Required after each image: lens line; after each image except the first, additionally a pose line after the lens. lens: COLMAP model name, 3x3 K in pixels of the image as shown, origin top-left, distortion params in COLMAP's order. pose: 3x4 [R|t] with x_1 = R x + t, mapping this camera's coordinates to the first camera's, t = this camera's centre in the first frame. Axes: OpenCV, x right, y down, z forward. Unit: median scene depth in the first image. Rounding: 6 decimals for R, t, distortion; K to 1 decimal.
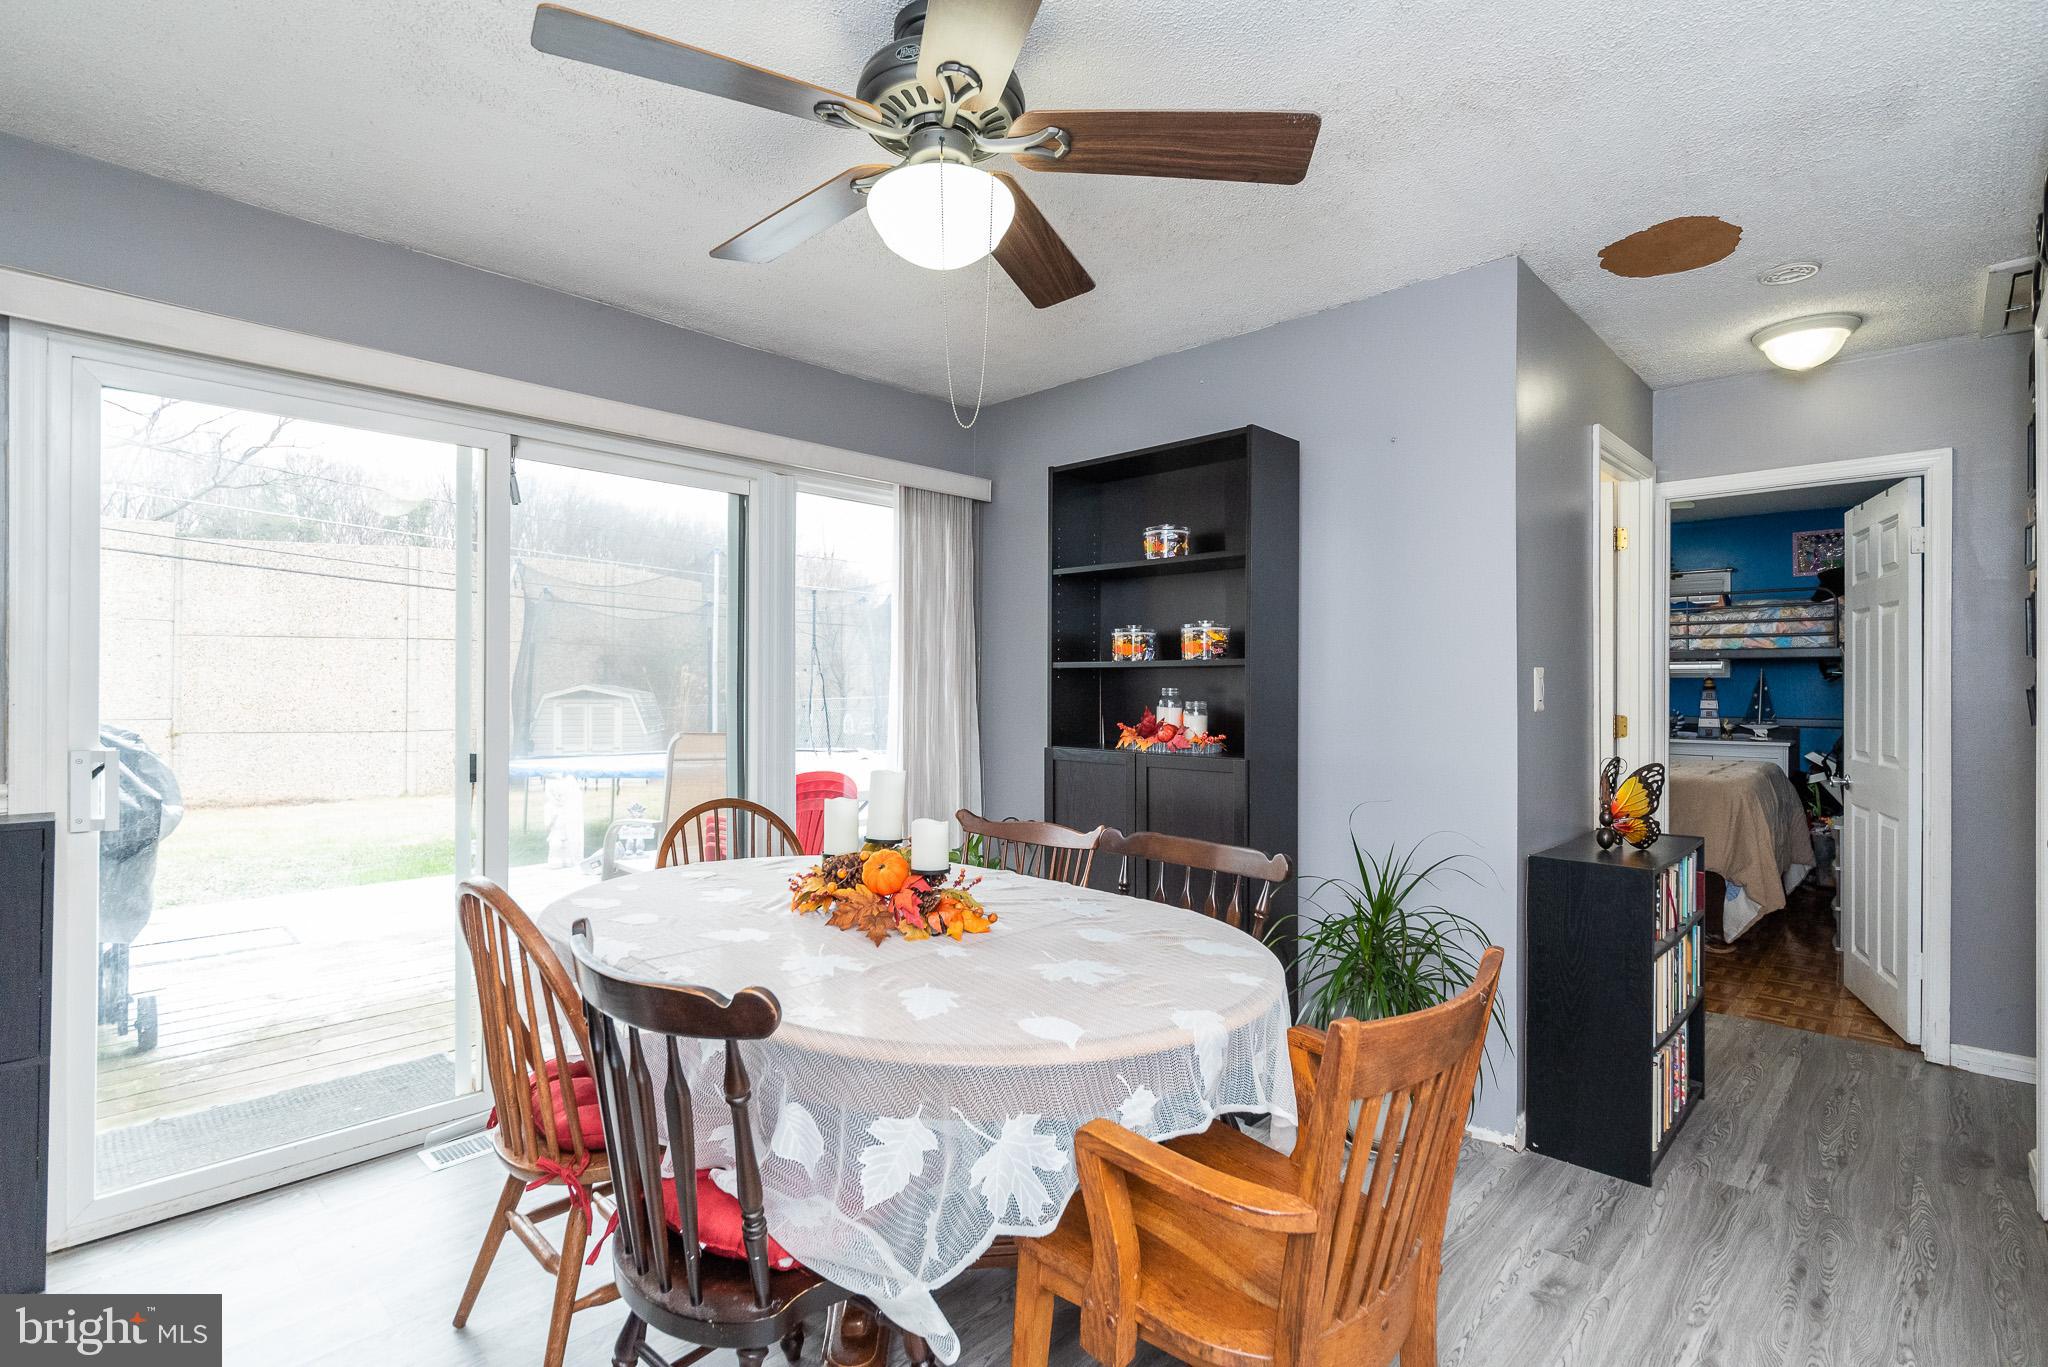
lens RADIAL K [[949.7, 0, 1034.3], [0, 949.7, 683.3], [0, 0, 1]] dist [-0.007210, 0.001787]
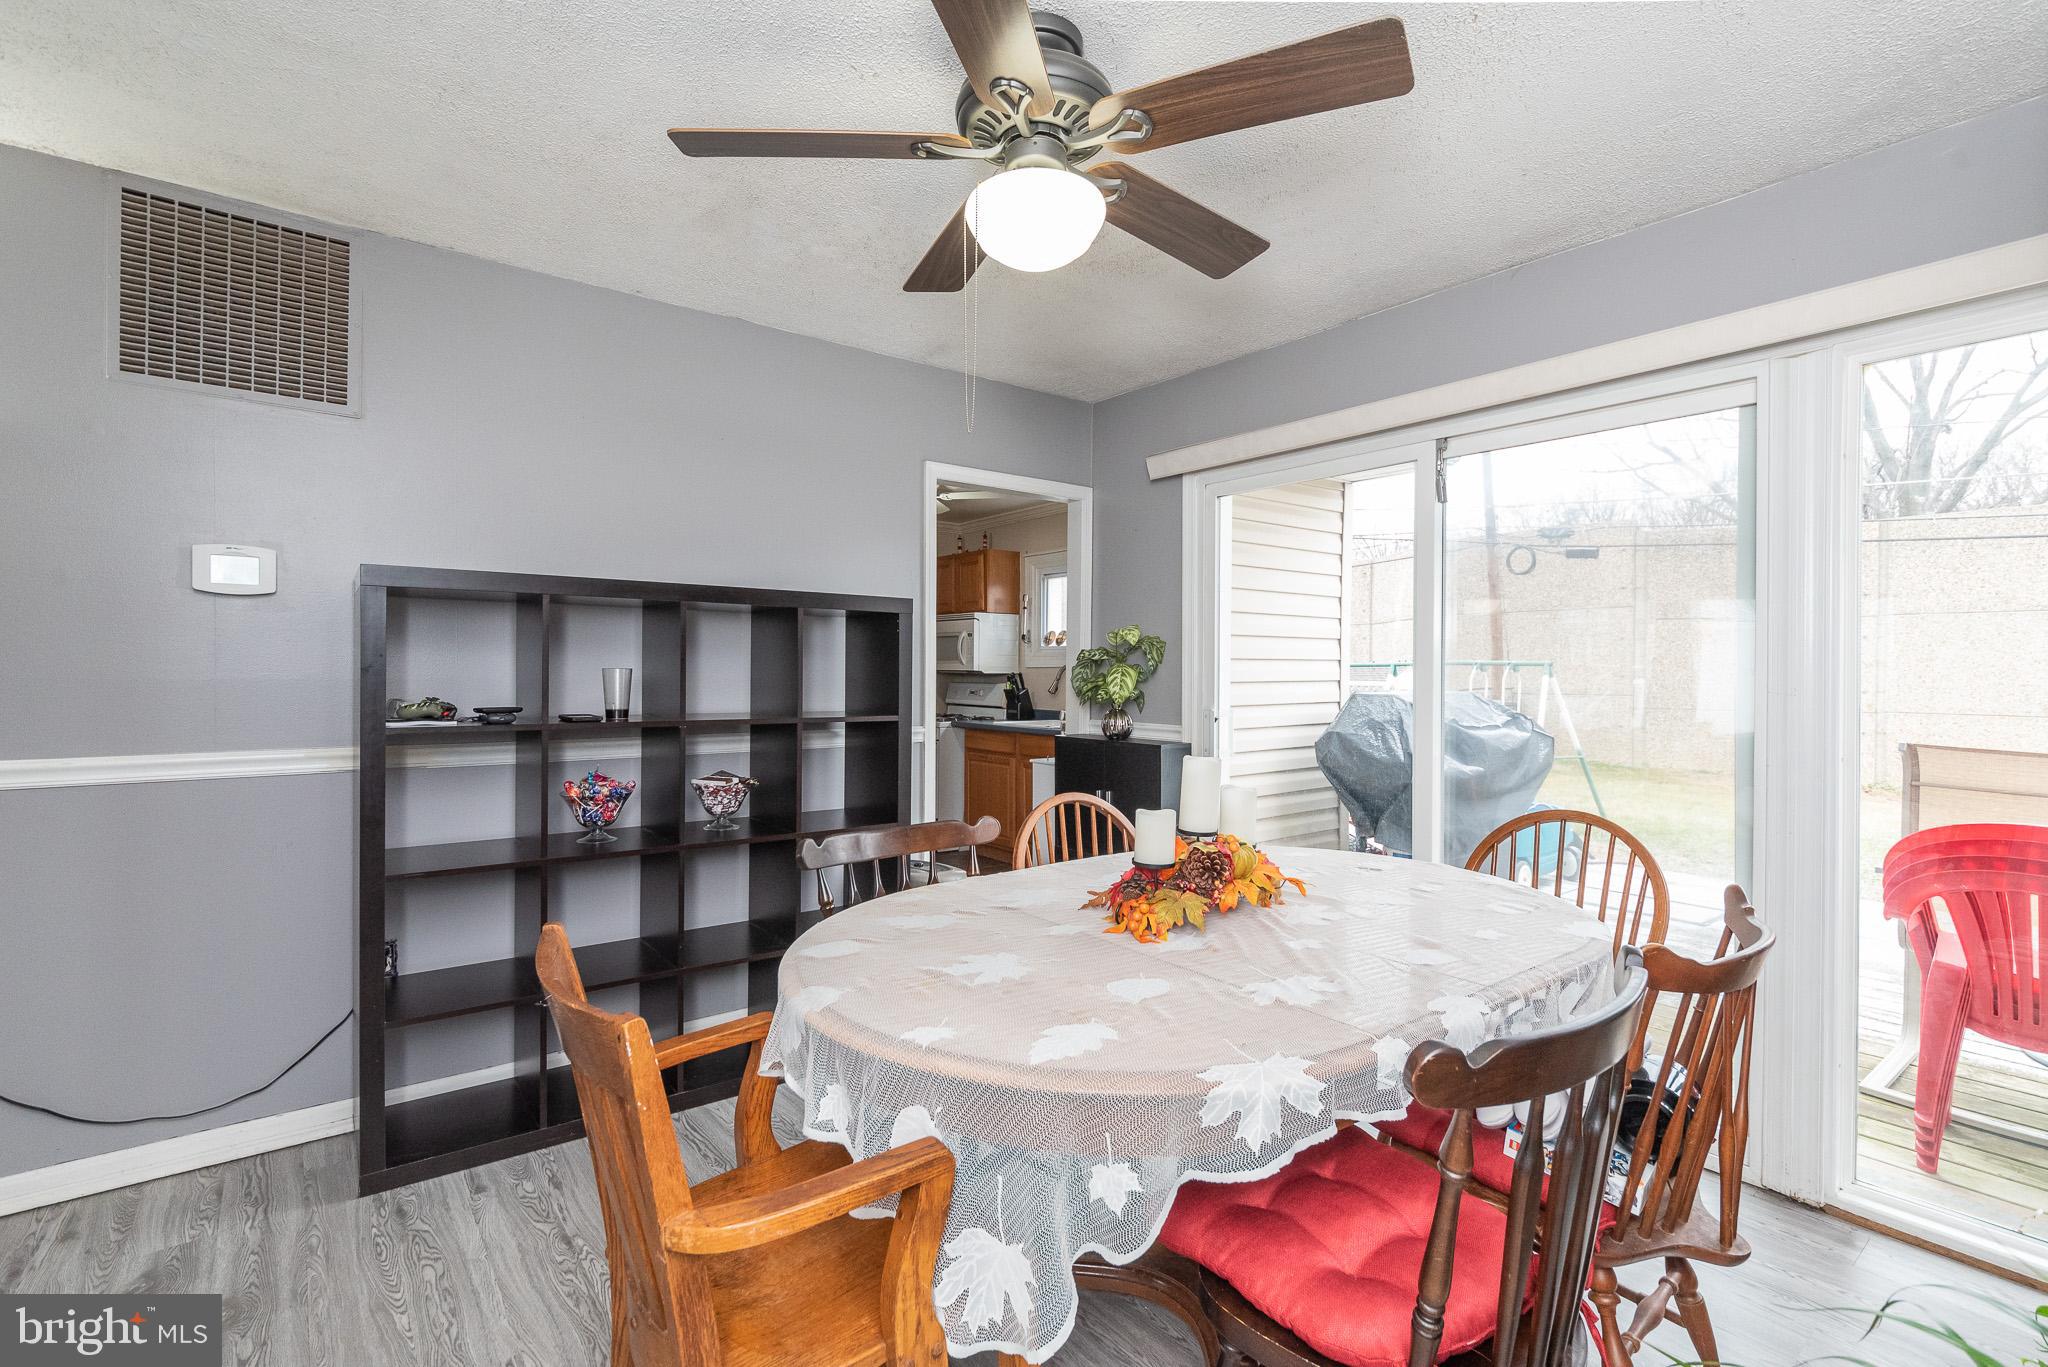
lens RADIAL K [[949.7, 0, 1025.5], [0, 949.7, 691.8], [0, 0, 1]] dist [-0.007210, 0.001787]
pose [[-0.115444, 0.012464, -0.993236, 0.570243], [-0.003014, 0.999912, 0.012898, 0.009239], [0.993309, 0.004483, -0.115396, 0.667898]]
